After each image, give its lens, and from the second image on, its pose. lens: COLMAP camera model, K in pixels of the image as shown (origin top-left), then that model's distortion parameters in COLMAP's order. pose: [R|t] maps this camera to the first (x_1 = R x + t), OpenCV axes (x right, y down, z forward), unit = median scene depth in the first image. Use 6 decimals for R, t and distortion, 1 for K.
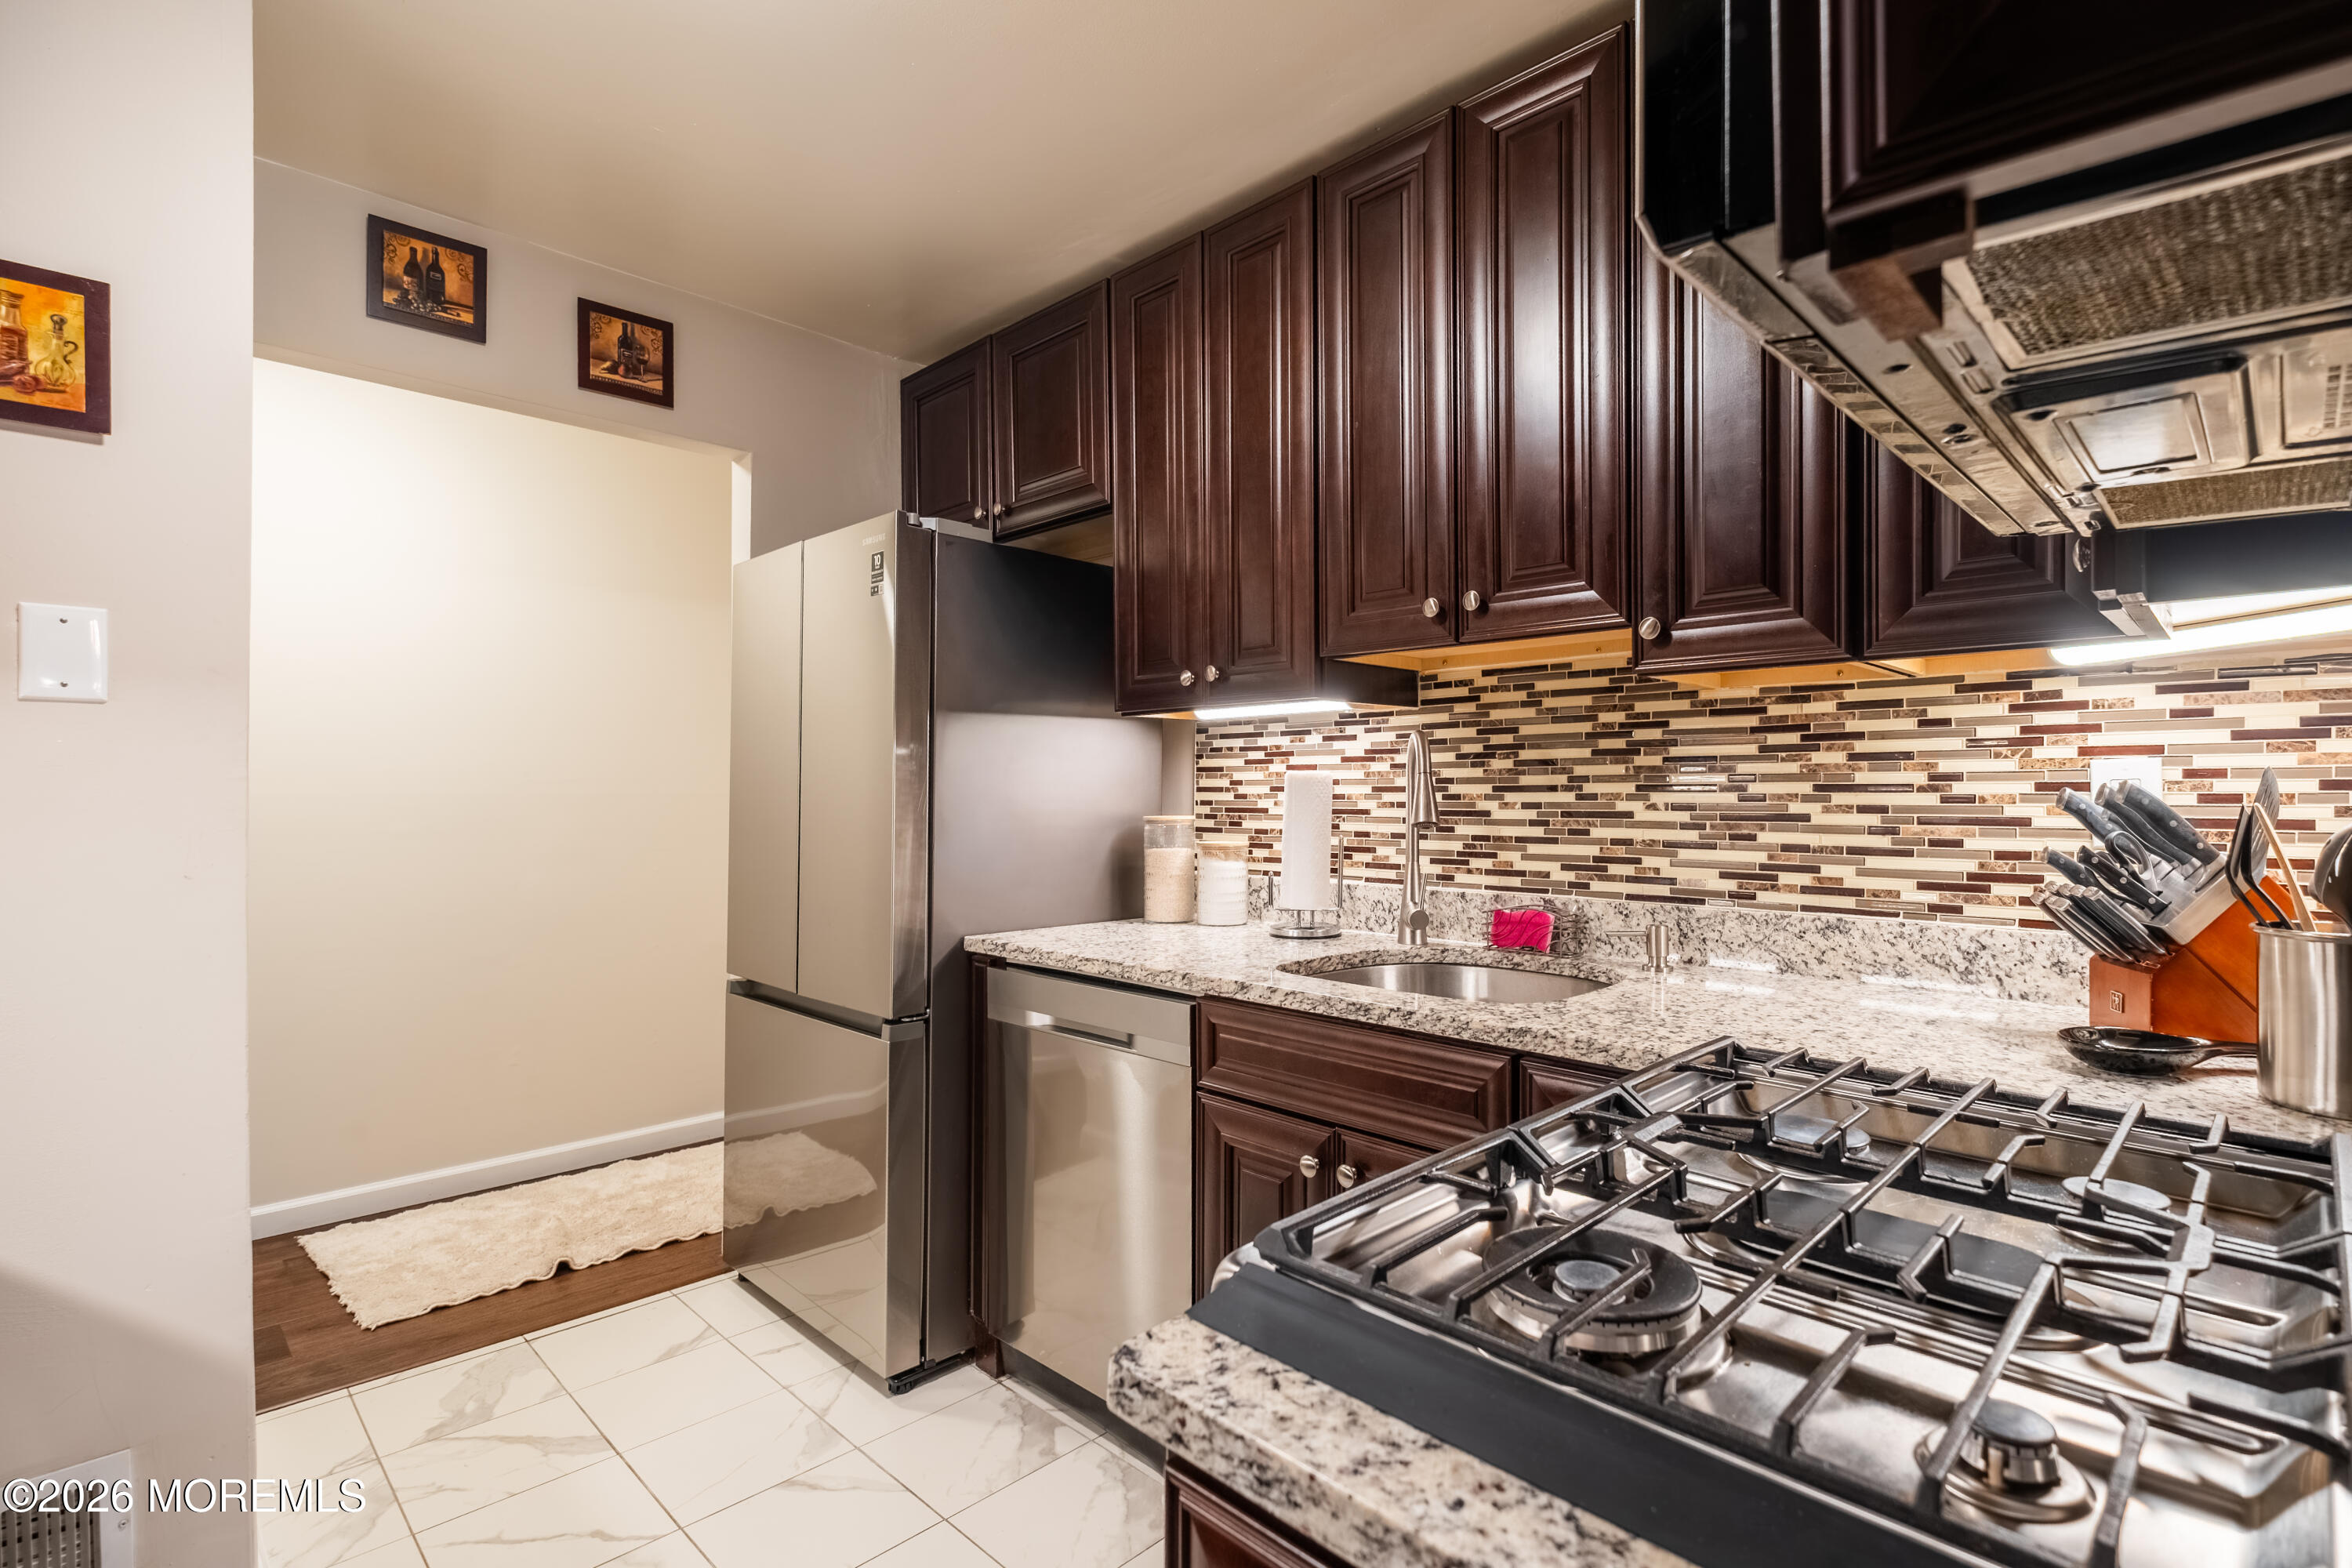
lens RADIAL K [[1109.2, 0, 1273.4], [0, 1109.2, 791.1], [0, 0, 1]] dist [0.001780, -0.004653]
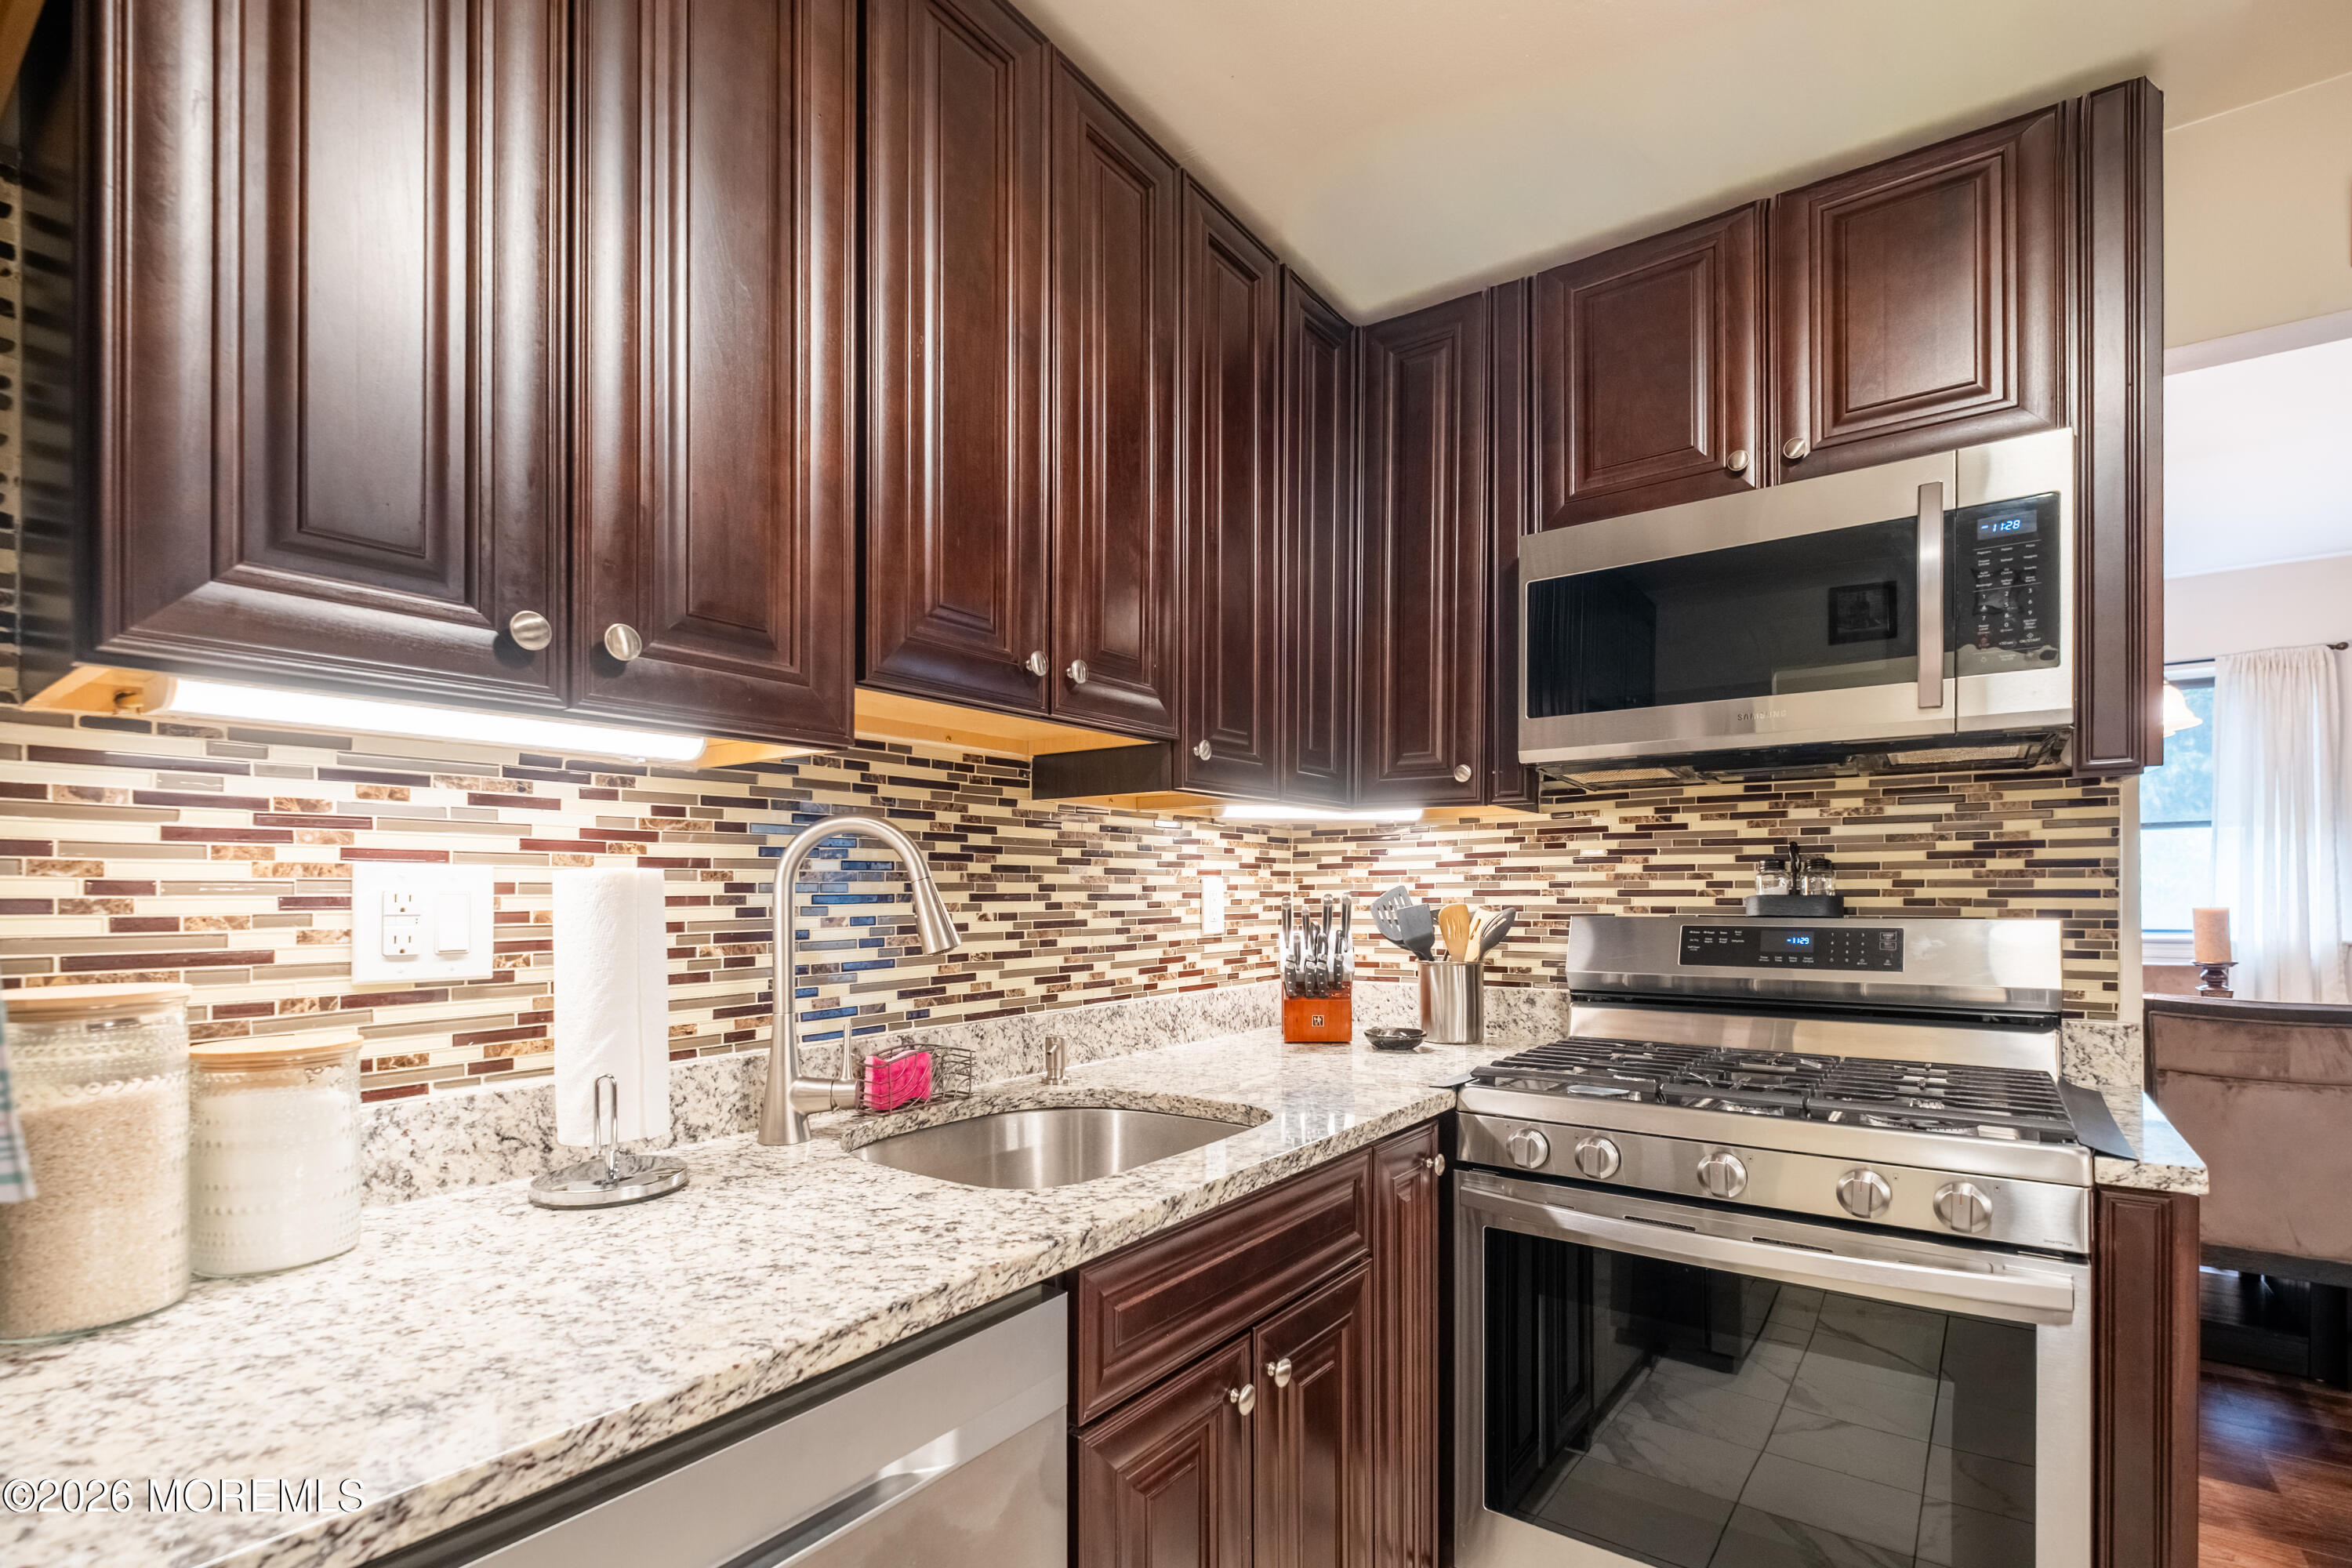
lens RADIAL K [[1029.2, 0, 1175.8], [0, 1029.2, 895.3], [0, 0, 1]] dist [0.000810, -0.000176]
pose [[-0.086718, 0.005476, 0.996218, -0.484180], [0.013096, 0.999905, -0.004356, 0.001283], [-0.996147, 0.012669, -0.086781, 0.821377]]
